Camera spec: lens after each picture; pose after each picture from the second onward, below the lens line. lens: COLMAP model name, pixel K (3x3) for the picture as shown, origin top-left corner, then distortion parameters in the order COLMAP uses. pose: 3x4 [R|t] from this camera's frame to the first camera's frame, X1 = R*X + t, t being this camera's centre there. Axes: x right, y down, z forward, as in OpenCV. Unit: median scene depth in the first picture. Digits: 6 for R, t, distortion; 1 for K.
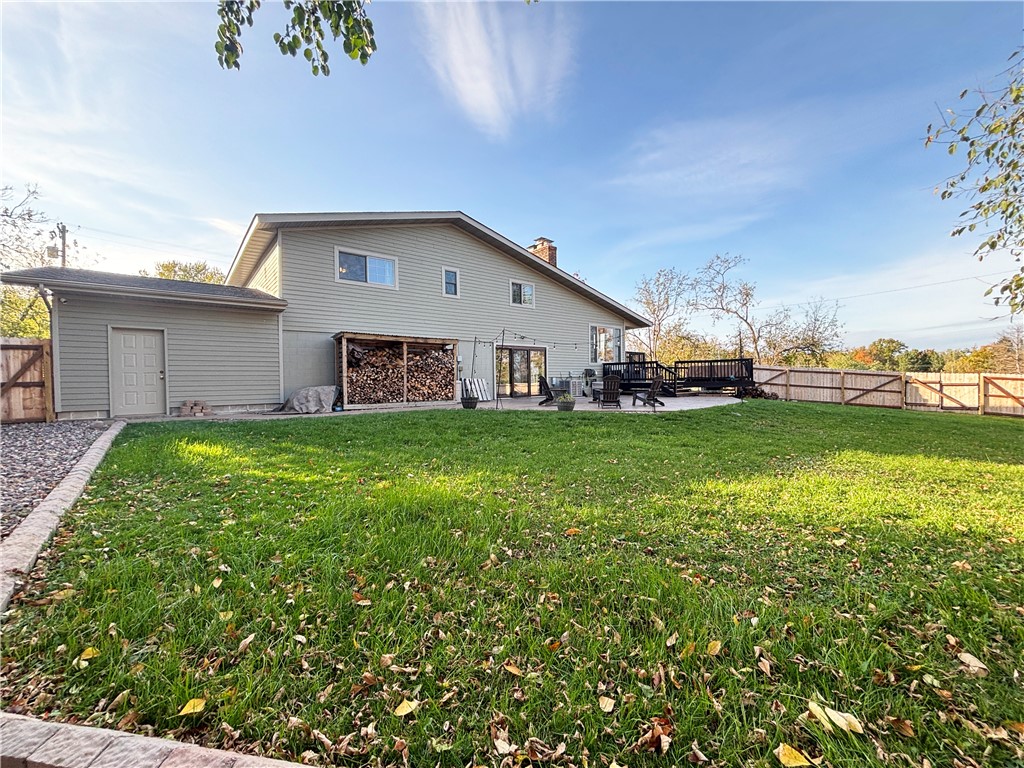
lens RADIAL K [[412.3, 0, 510.4], [0, 412.3, 383.7], [0, 0, 1]] dist [0.000469, 0.000042]
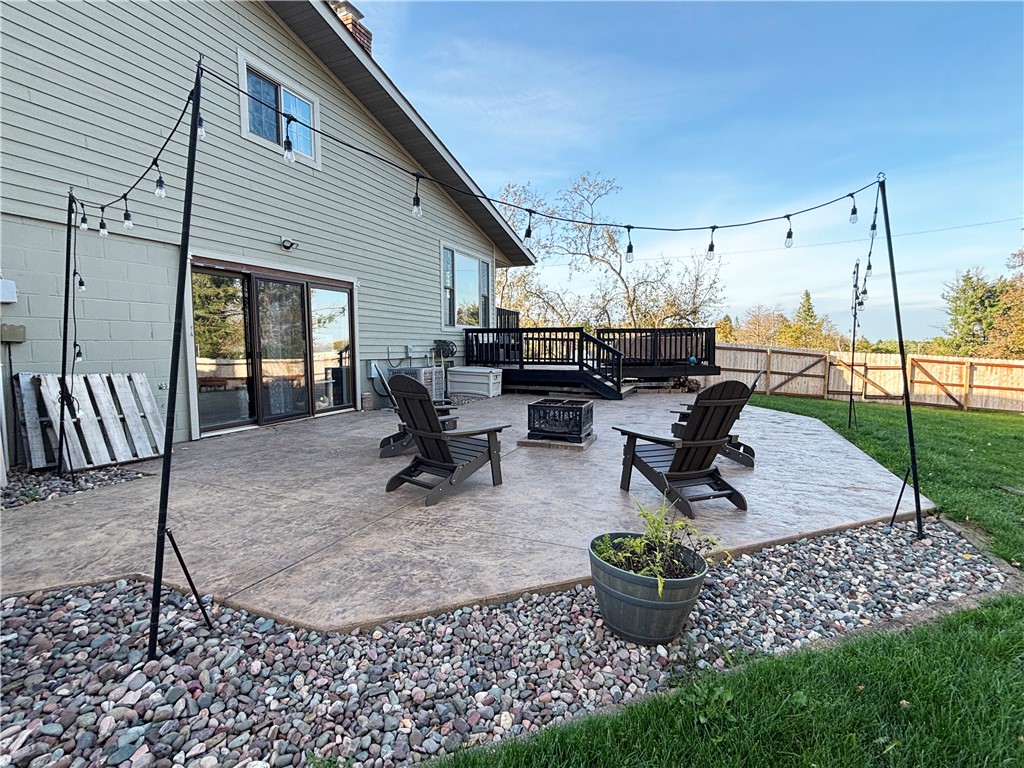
lens RADIAL K [[481.9, 0, 508.6], [0, 481.9, 379.5], [0, 0, 1]] dist [0.008789, -0.001521]
pose [[0.893277, -0.019697, 0.449075, 0.009903], [-0.005441, 0.998493, 0.054618, -0.021309], [-0.449474, -0.051232, 0.891823, 0.466076]]
